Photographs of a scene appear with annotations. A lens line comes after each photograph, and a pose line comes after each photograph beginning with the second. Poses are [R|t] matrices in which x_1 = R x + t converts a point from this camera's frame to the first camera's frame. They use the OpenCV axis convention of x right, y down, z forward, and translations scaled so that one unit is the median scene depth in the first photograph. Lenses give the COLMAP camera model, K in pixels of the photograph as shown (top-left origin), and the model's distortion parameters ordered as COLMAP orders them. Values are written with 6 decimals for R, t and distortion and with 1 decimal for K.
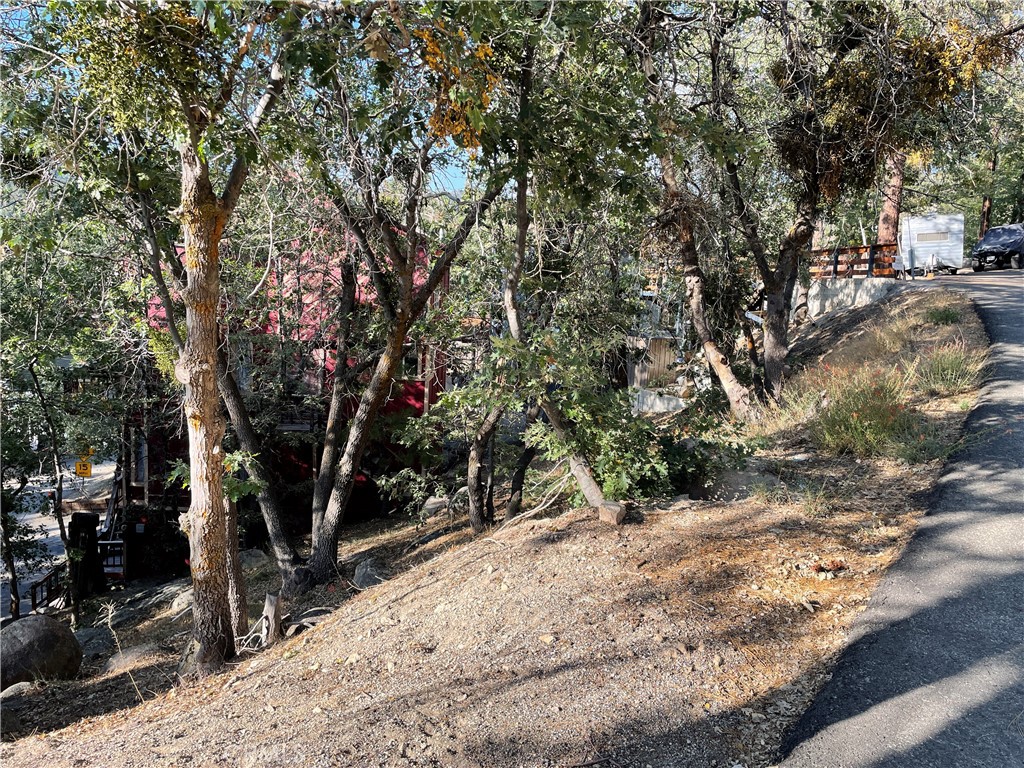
lens RADIAL K [[752.8, 0, 512.0], [0, 752.8, 384.0], [0, 0, 1]] dist [0.096656, -0.119701]
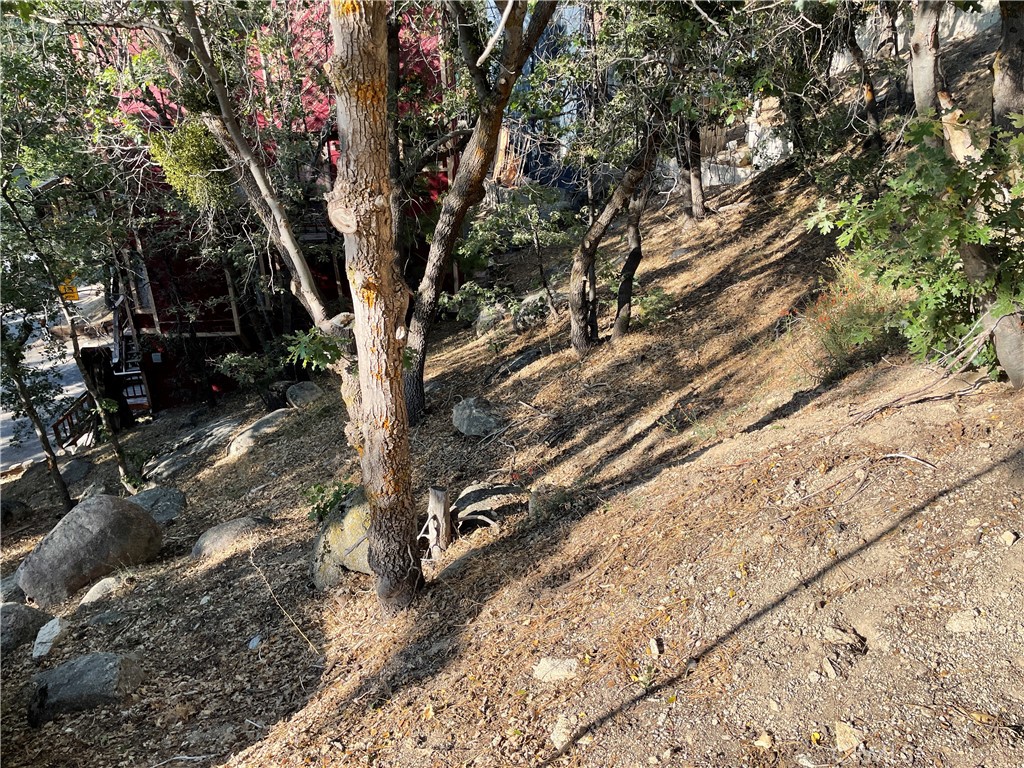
lens RADIAL K [[752.8, 0, 512.0], [0, 752.8, 384.0], [0, 0, 1]] dist [0.096656, -0.119701]
pose [[0.996606, -0.081350, 0.012610, -0.135637], [0.074518, 0.956581, 0.281778, -0.019205], [-0.034985, -0.279882, 0.959397, 0.167800]]
